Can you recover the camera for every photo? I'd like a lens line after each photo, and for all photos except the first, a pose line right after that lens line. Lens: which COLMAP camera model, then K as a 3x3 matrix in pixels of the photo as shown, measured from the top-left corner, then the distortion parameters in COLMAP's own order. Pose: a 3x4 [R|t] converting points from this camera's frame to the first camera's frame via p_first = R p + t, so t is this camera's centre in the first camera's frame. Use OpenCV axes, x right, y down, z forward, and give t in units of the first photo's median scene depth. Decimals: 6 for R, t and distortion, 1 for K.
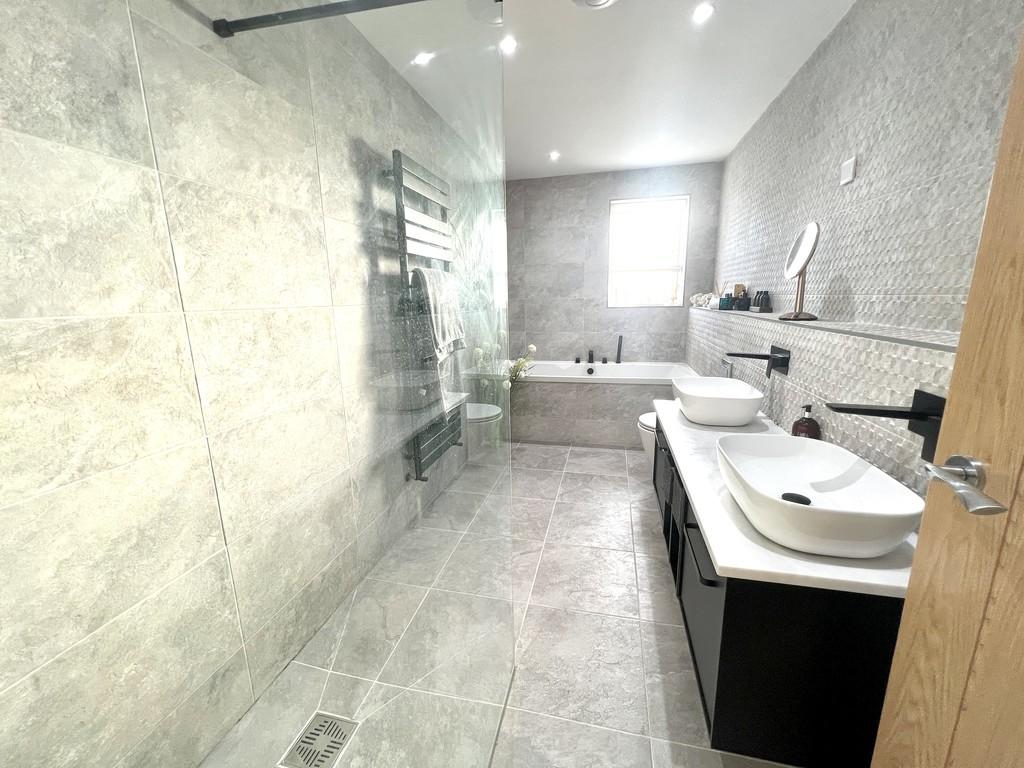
lens RADIAL K [[409.8, 0, 516.9], [0, 409.8, 385.9], [0, 0, 1]] dist [-0.002771, 0.000958]
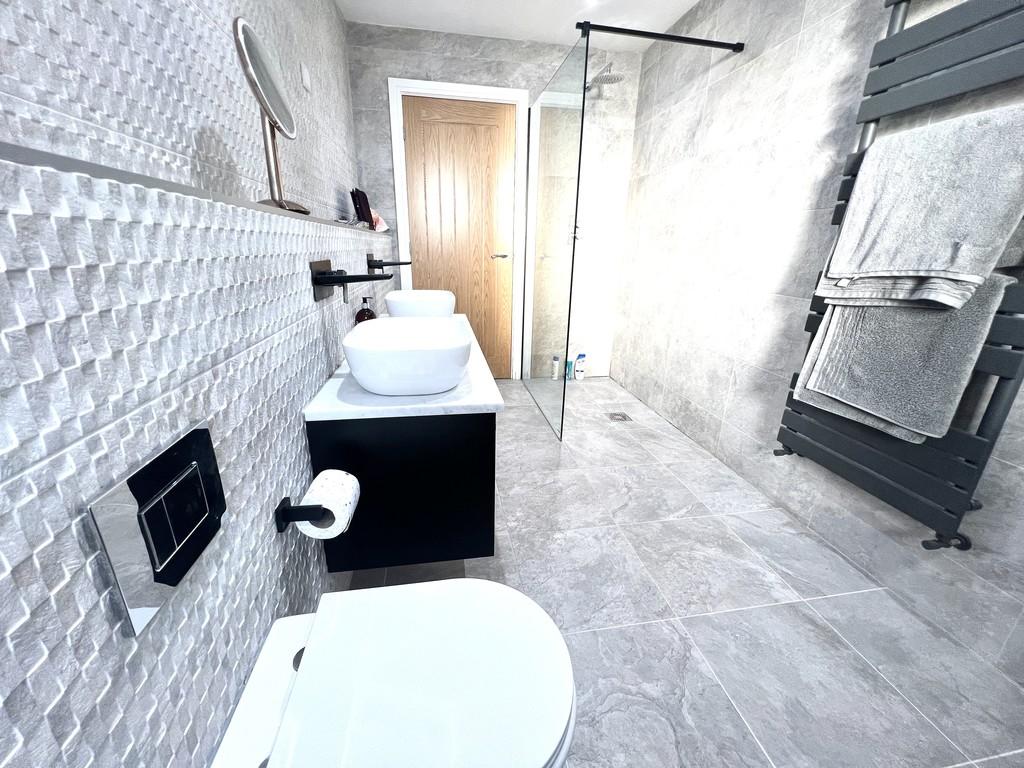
lens RADIAL K [[409.8, 0, 509.9], [0, 409.8, 381.9], [0, 0, 1]] dist [-0.002771, 0.000958]
pose [[-0.923767, 0.120630, -0.363460, 0.613136], [-0.083624, 0.862648, 0.498844, -0.273743], [0.373714, 0.491209, -0.786798, 1.692831]]
